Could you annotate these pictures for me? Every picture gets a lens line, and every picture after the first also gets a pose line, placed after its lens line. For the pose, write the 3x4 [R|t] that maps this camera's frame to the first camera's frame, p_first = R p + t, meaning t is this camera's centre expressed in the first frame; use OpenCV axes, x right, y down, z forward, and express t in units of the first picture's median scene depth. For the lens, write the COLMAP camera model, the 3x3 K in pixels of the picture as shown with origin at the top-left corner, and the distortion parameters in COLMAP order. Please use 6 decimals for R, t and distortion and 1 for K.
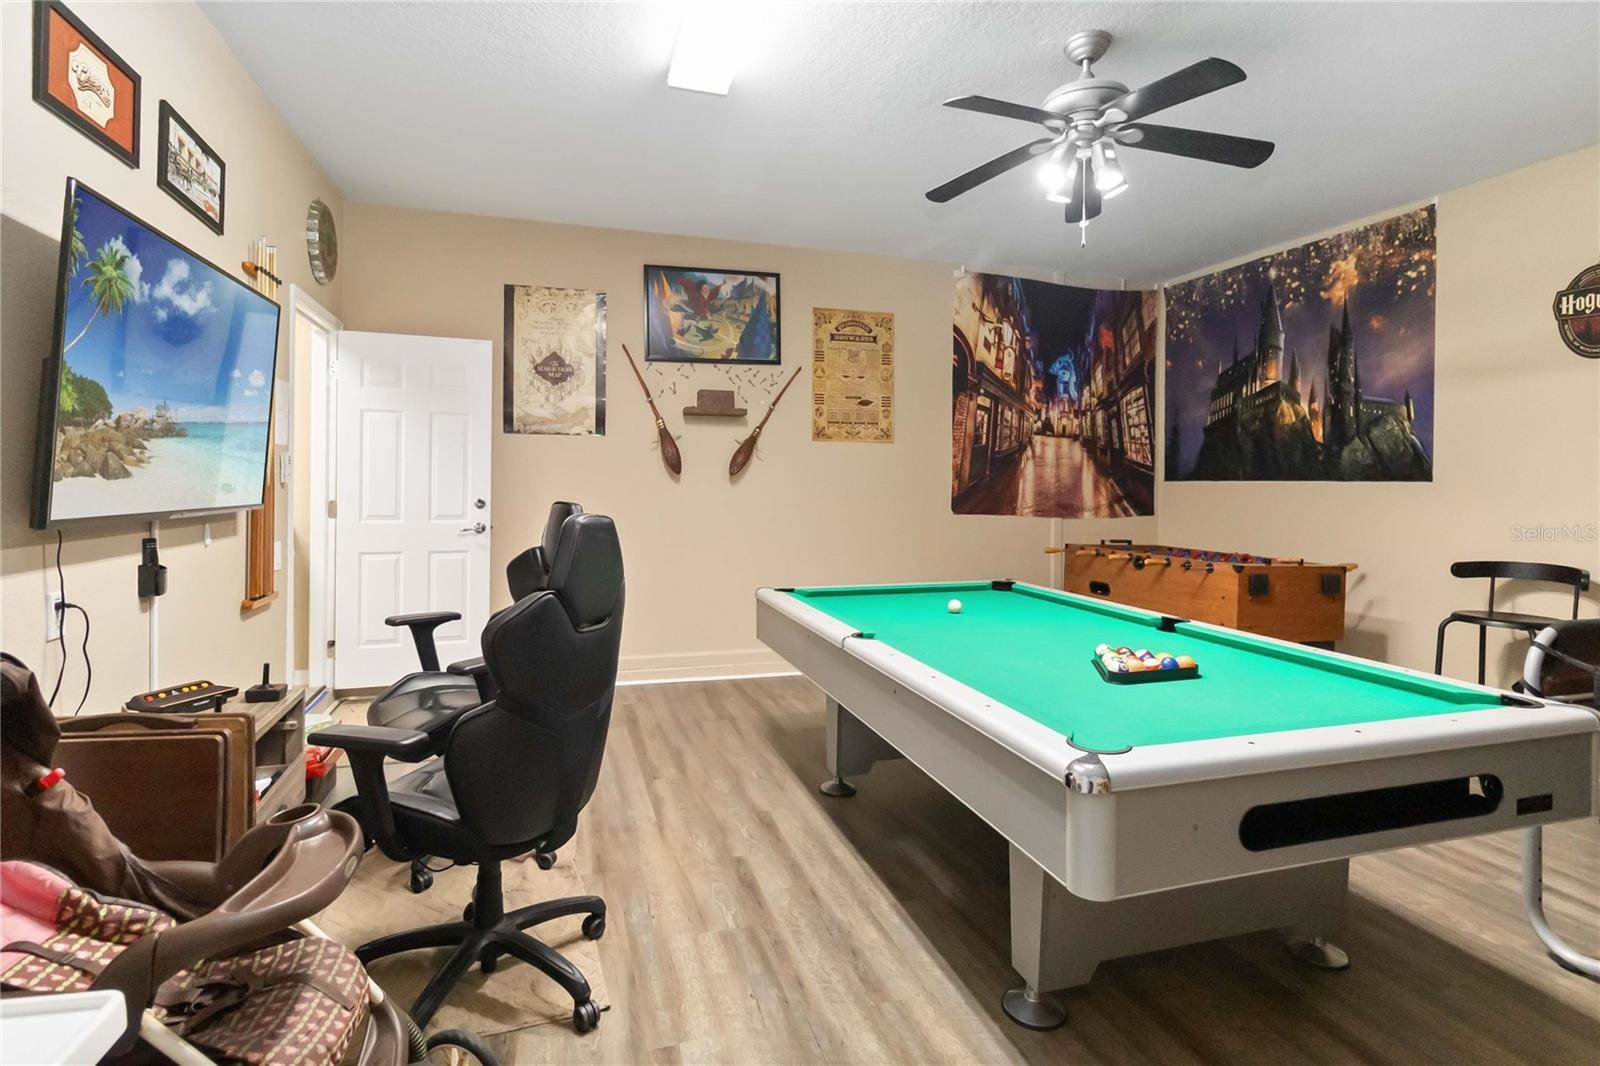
lens RADIAL K [[797.3, 0, 795.4], [0, 797.3, 480.8], [0, 0, 1]] dist [-0.001822, -0.000318]
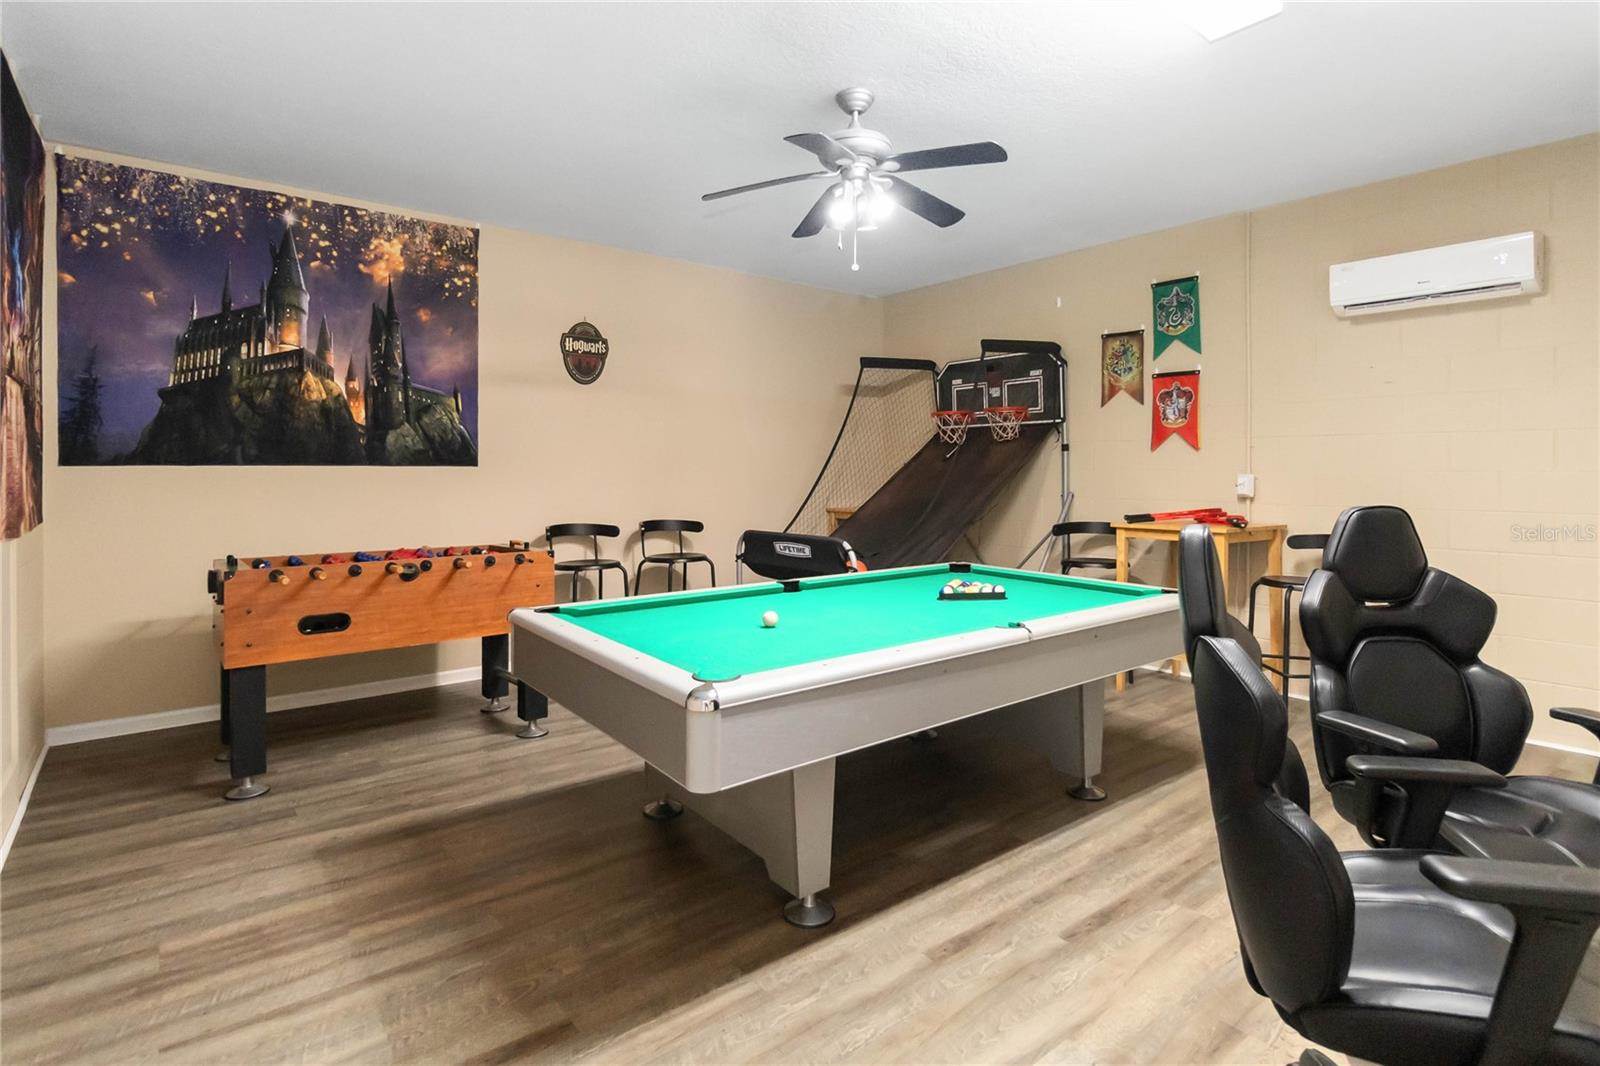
lens RADIAL K [[797.3, 0, 792.7], [0, 797.3, 472.8], [0, 0, 1]] dist [-0.001822, -0.000318]
pose [[-0.353611, -0.013248, 0.935299, -0.408708], [-0.004758, 0.999912, 0.012365, -0.005572], [-0.935381, -0.000078, -0.353643, 0.870519]]
